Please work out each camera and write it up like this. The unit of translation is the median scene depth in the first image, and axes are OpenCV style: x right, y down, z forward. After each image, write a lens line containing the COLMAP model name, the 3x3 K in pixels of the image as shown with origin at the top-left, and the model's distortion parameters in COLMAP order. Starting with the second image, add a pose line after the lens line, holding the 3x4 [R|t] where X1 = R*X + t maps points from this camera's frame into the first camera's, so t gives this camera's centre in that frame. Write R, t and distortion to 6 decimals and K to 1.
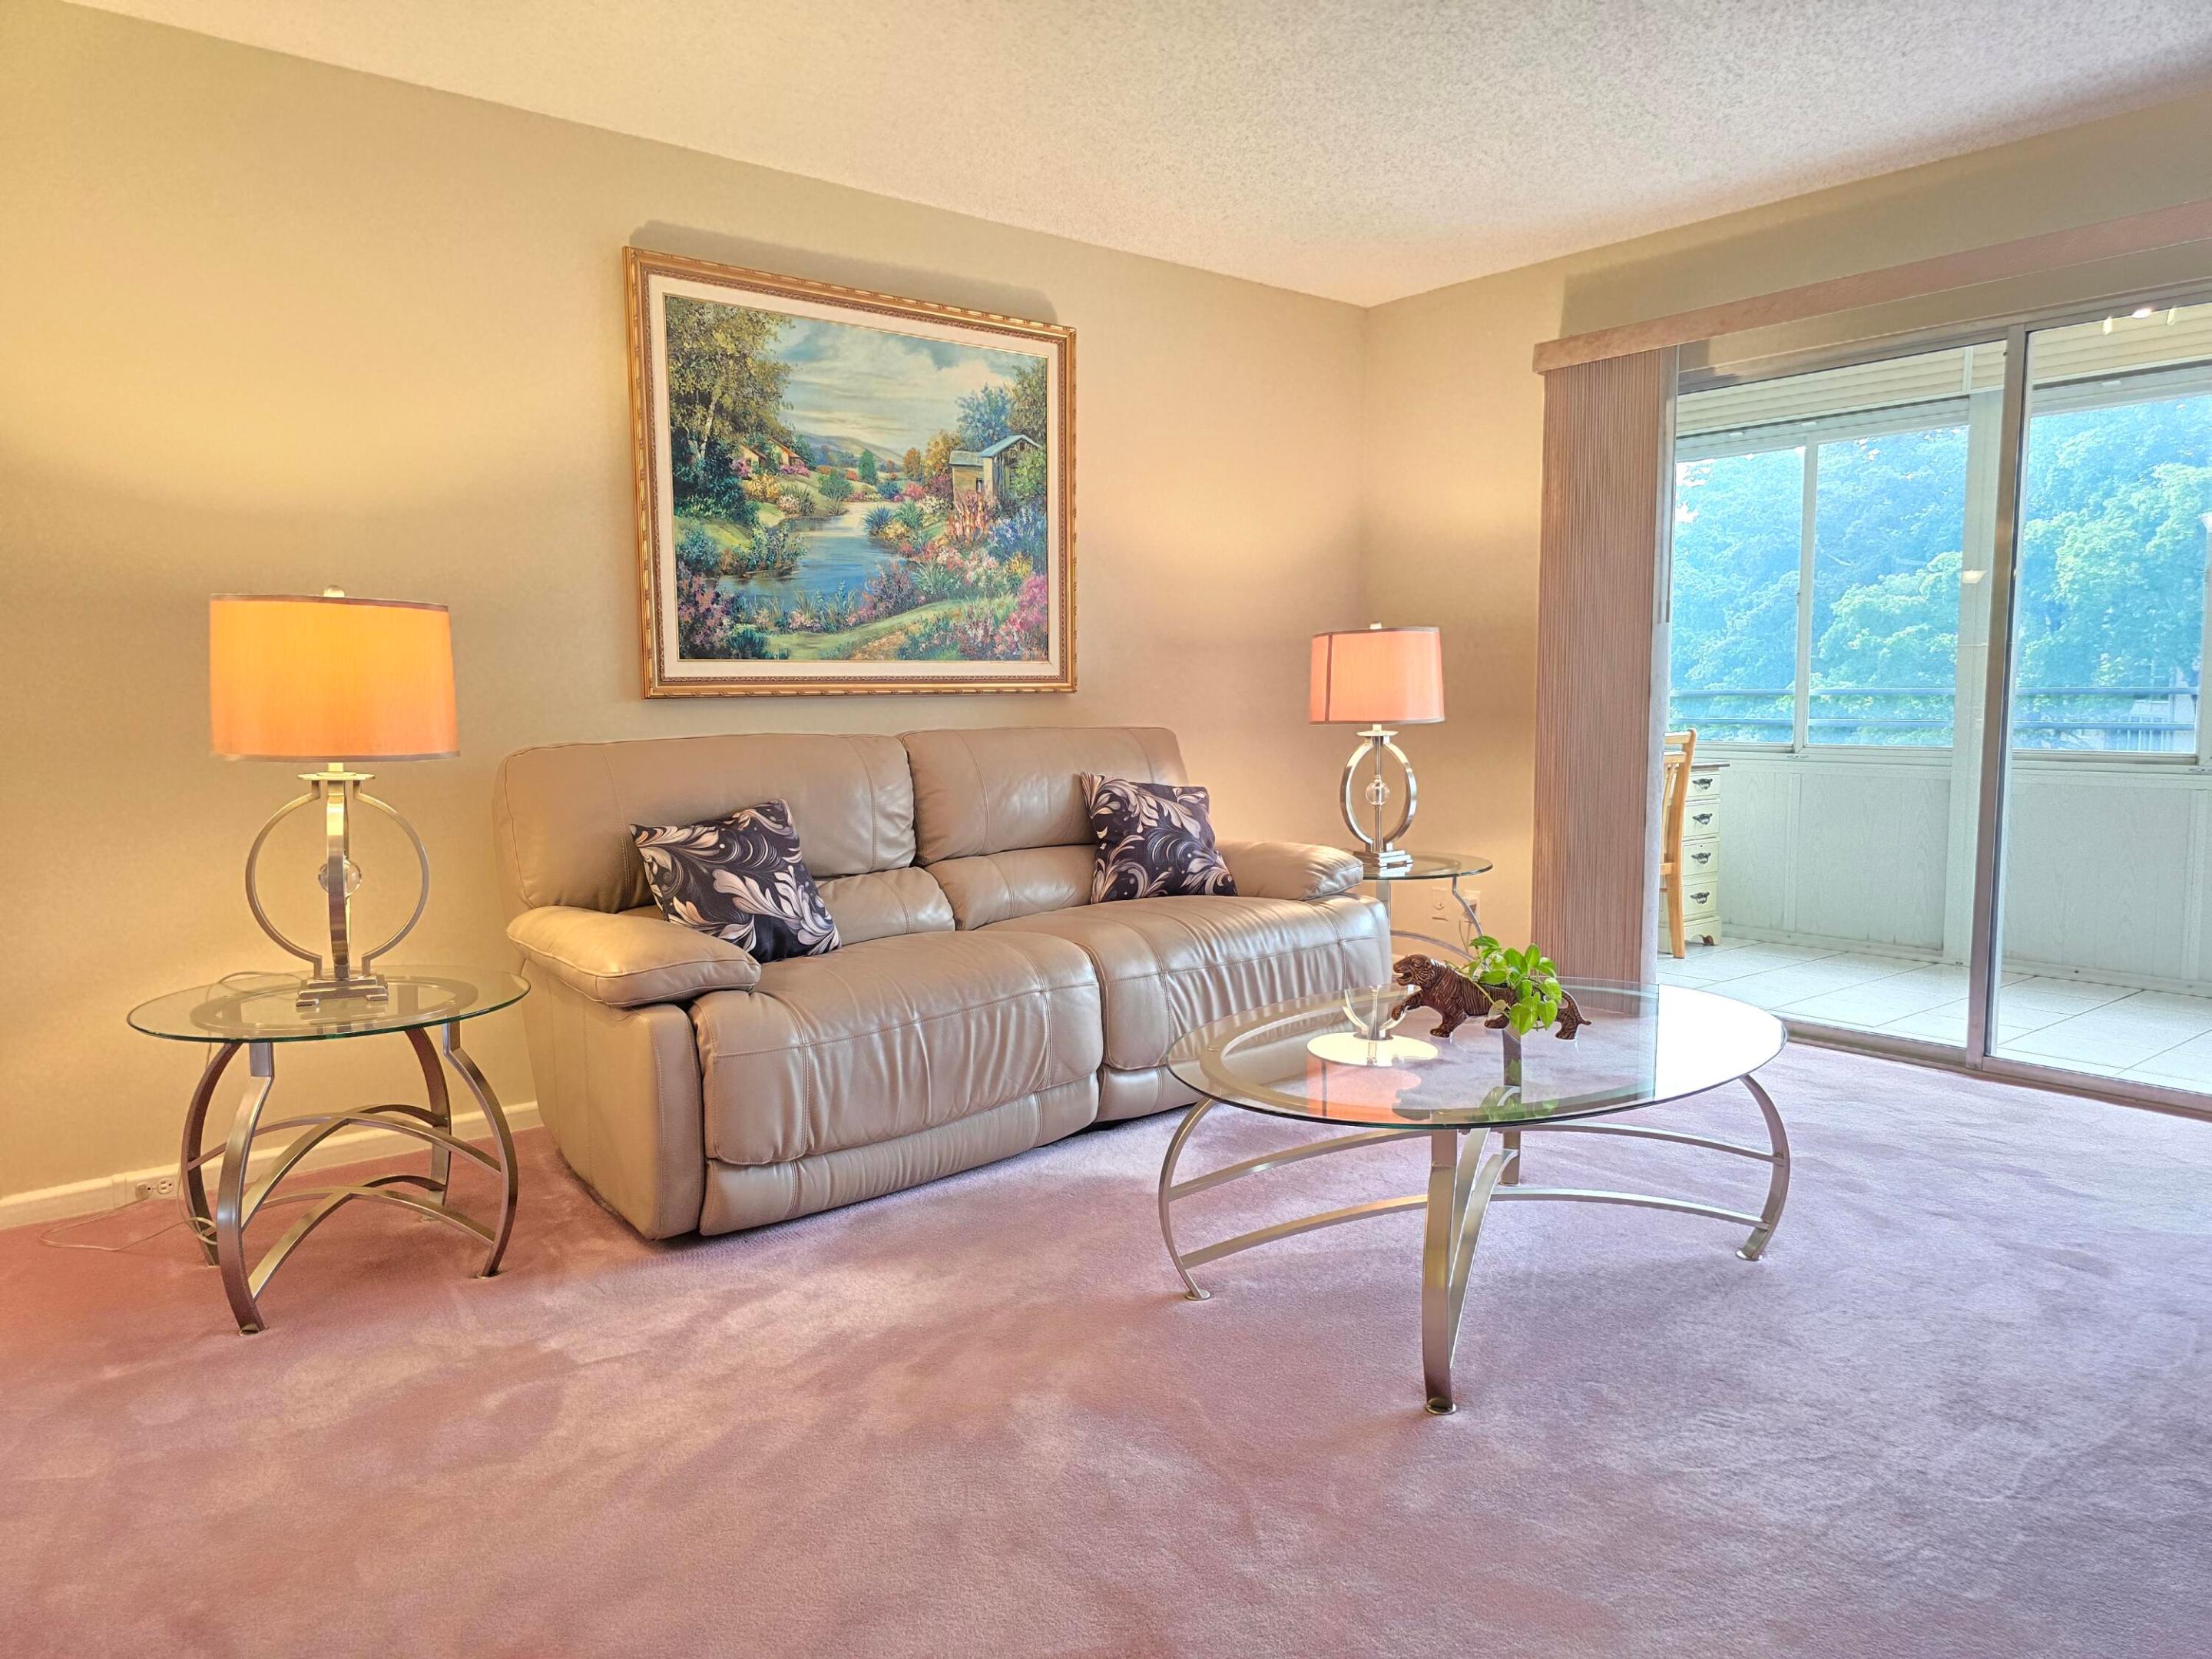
lens RADIAL K [[1473.2, 0, 1091.6], [0, 1473.2, 849.0], [0, 0, 1]] dist [0.051420, -0.047696]
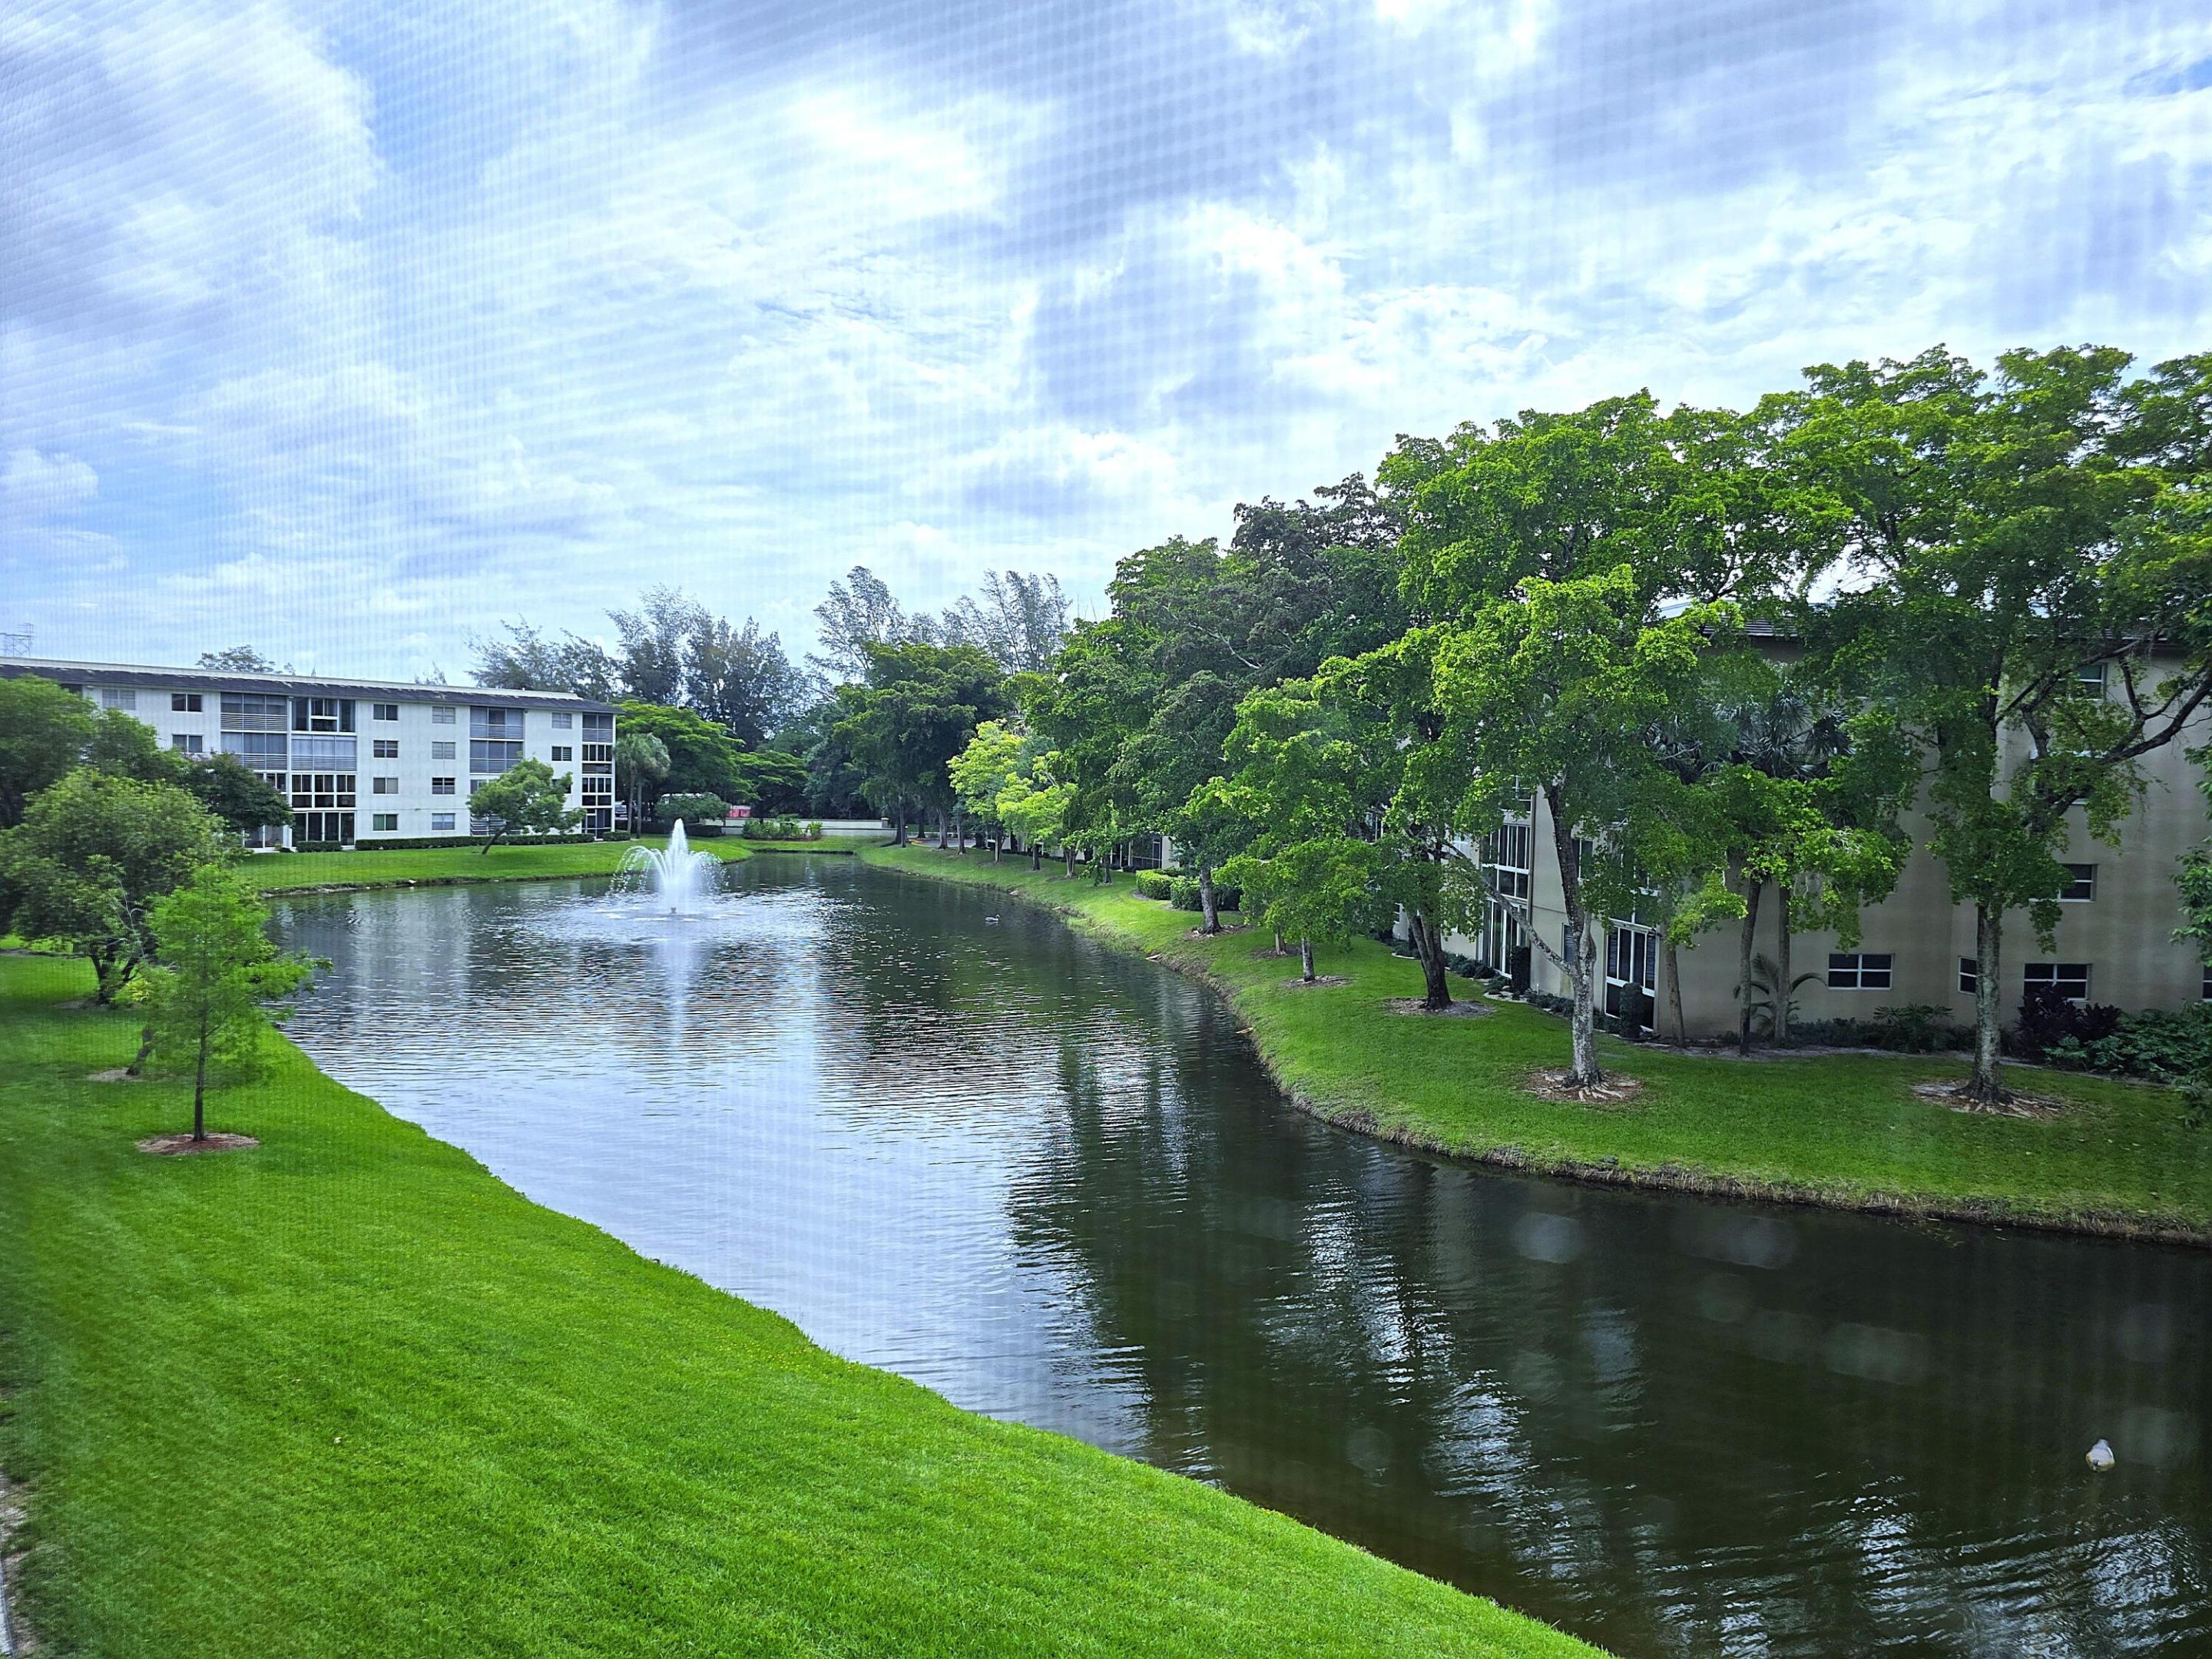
lens RADIAL K [[1473.2, 0, 1091.3], [0, 1473.2, 824.0], [0, 0, 1]] dist [0.051420, -0.047696]
pose [[0.943559, 0.024659, 0.330285, 0.794335], [-0.000148, 0.997256, -0.074032, -0.143201], [-0.331204, 0.069805, 0.940973, 1.149266]]
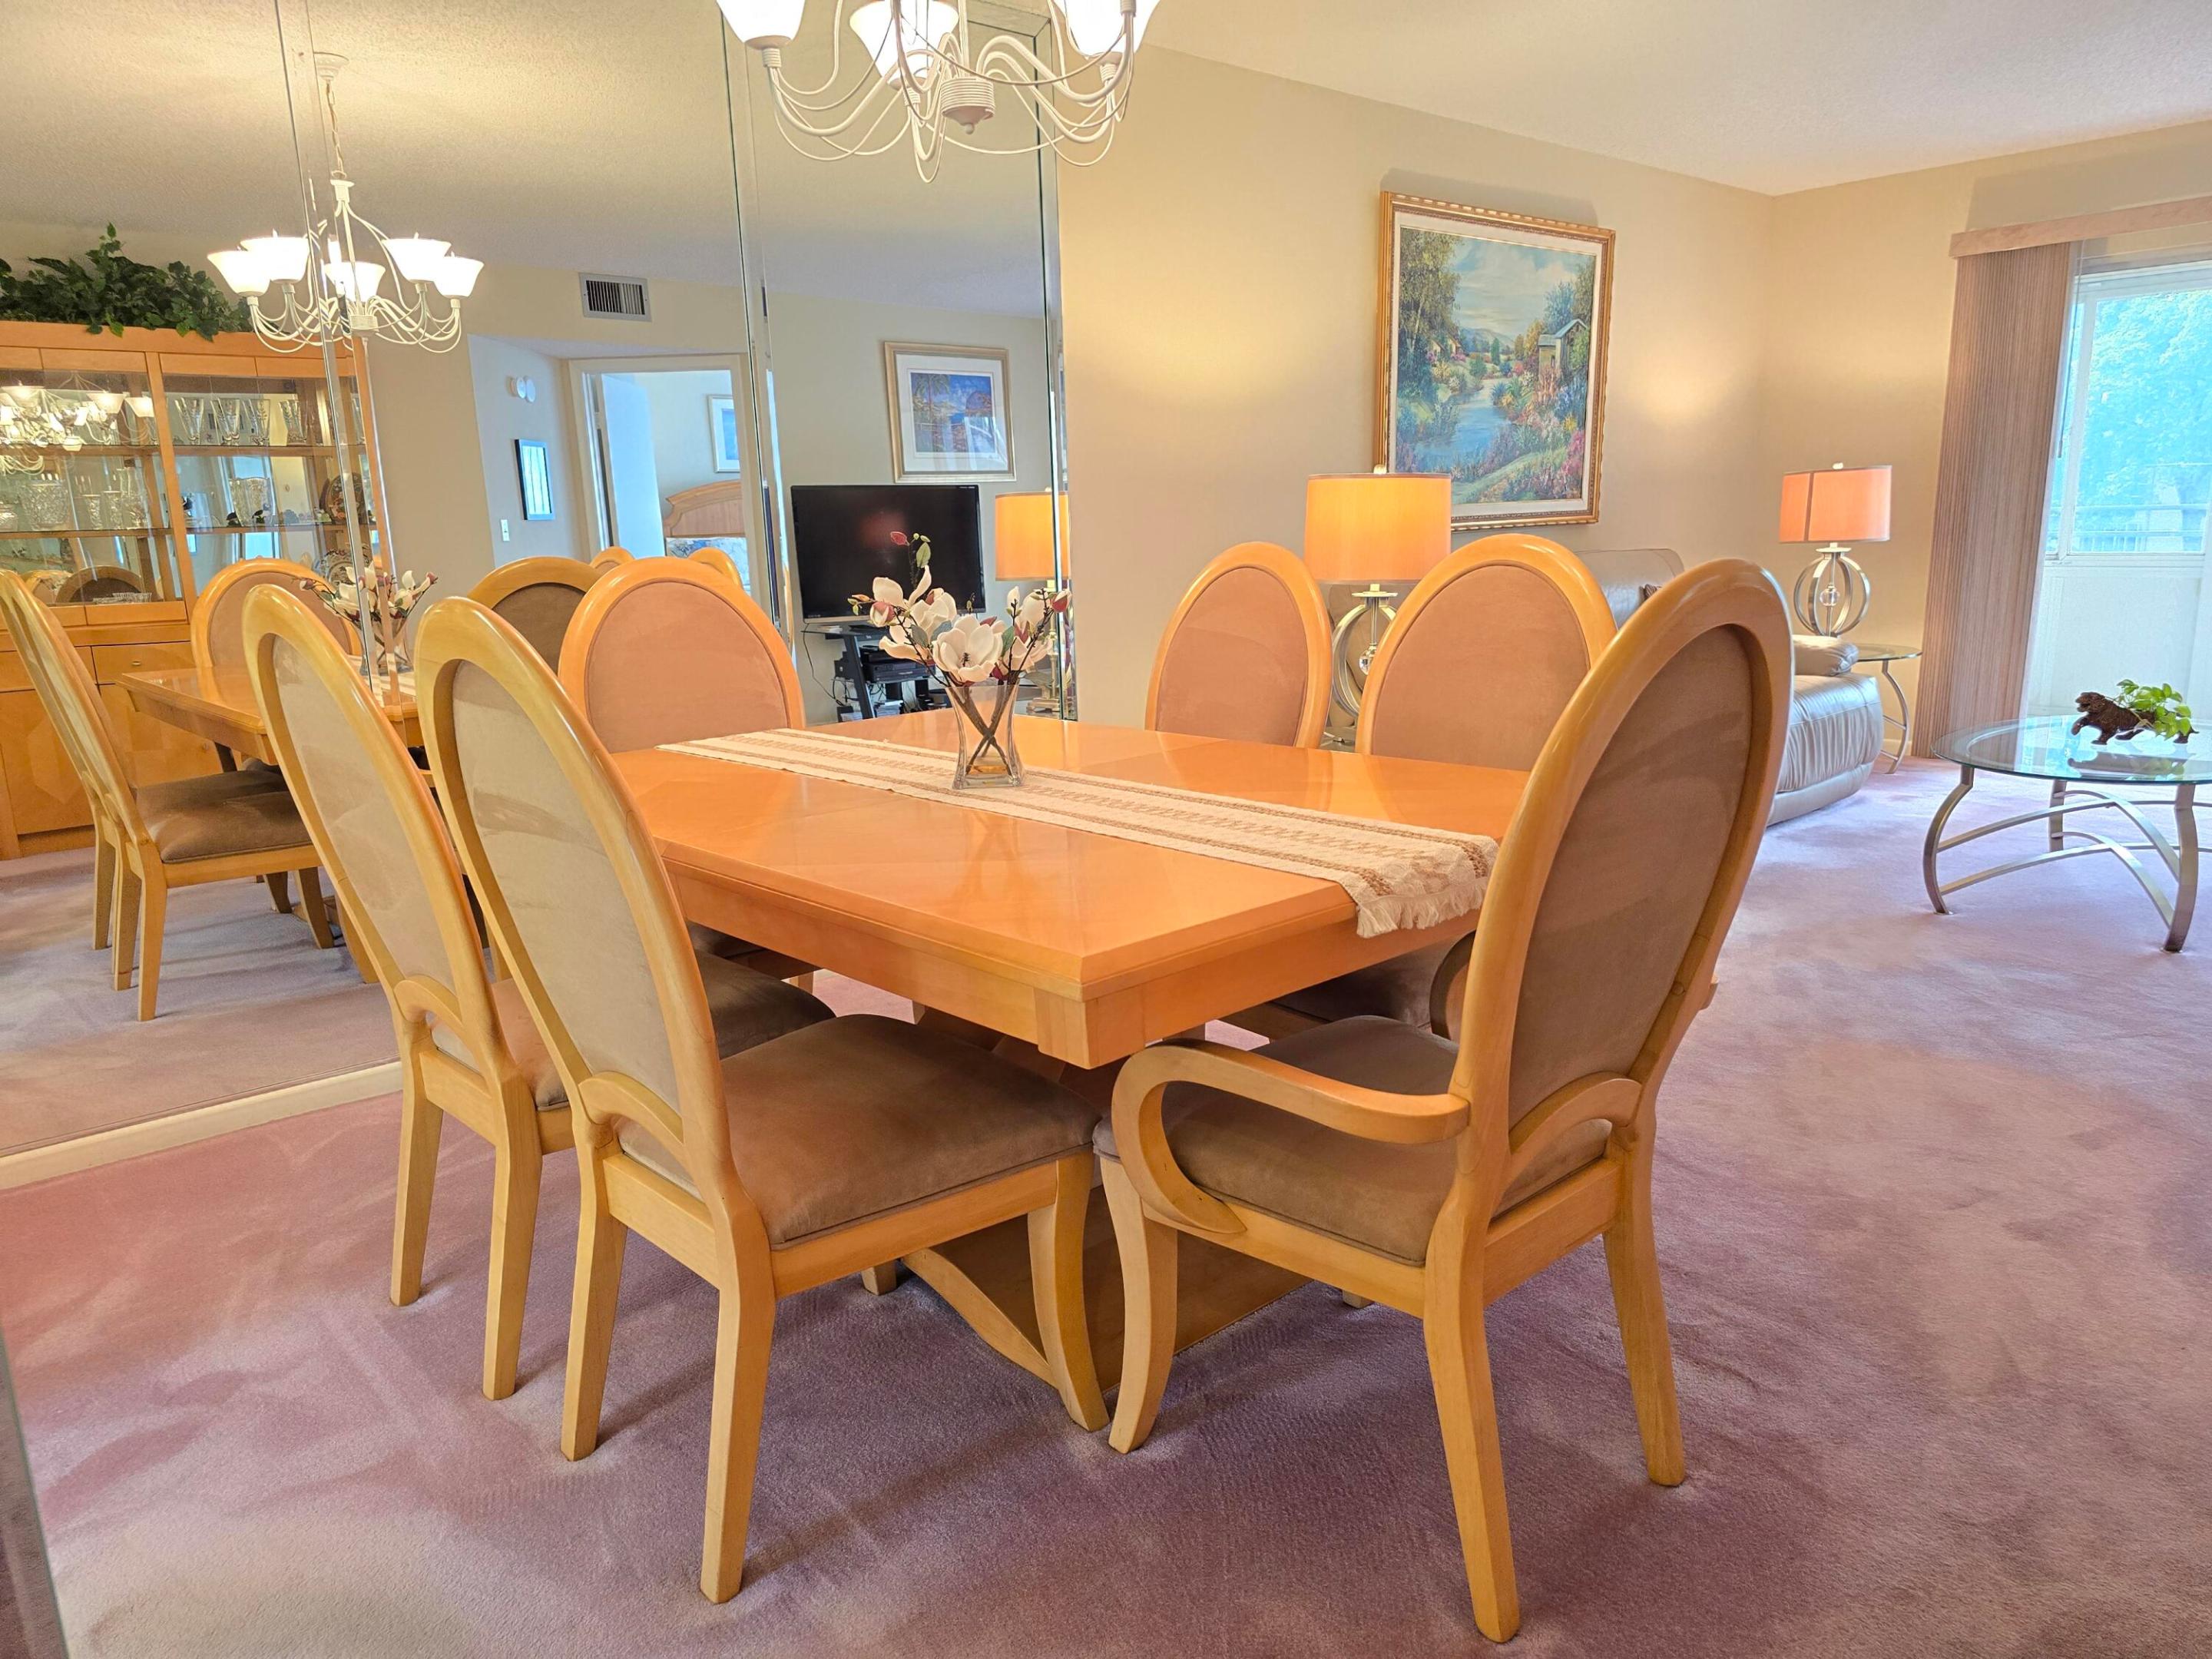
lens RADIAL K [[1473.2, 0, 1089.4], [0, 1473.2, 847.1], [0, 0, 1]] dist [0.051420, -0.047696]
pose [[0.999111, -0.027930, 0.031590, -0.530636], [0.024255, 0.993494, 0.111276, 0.020855], [-0.034493, -0.110410, 0.993287, -0.318845]]
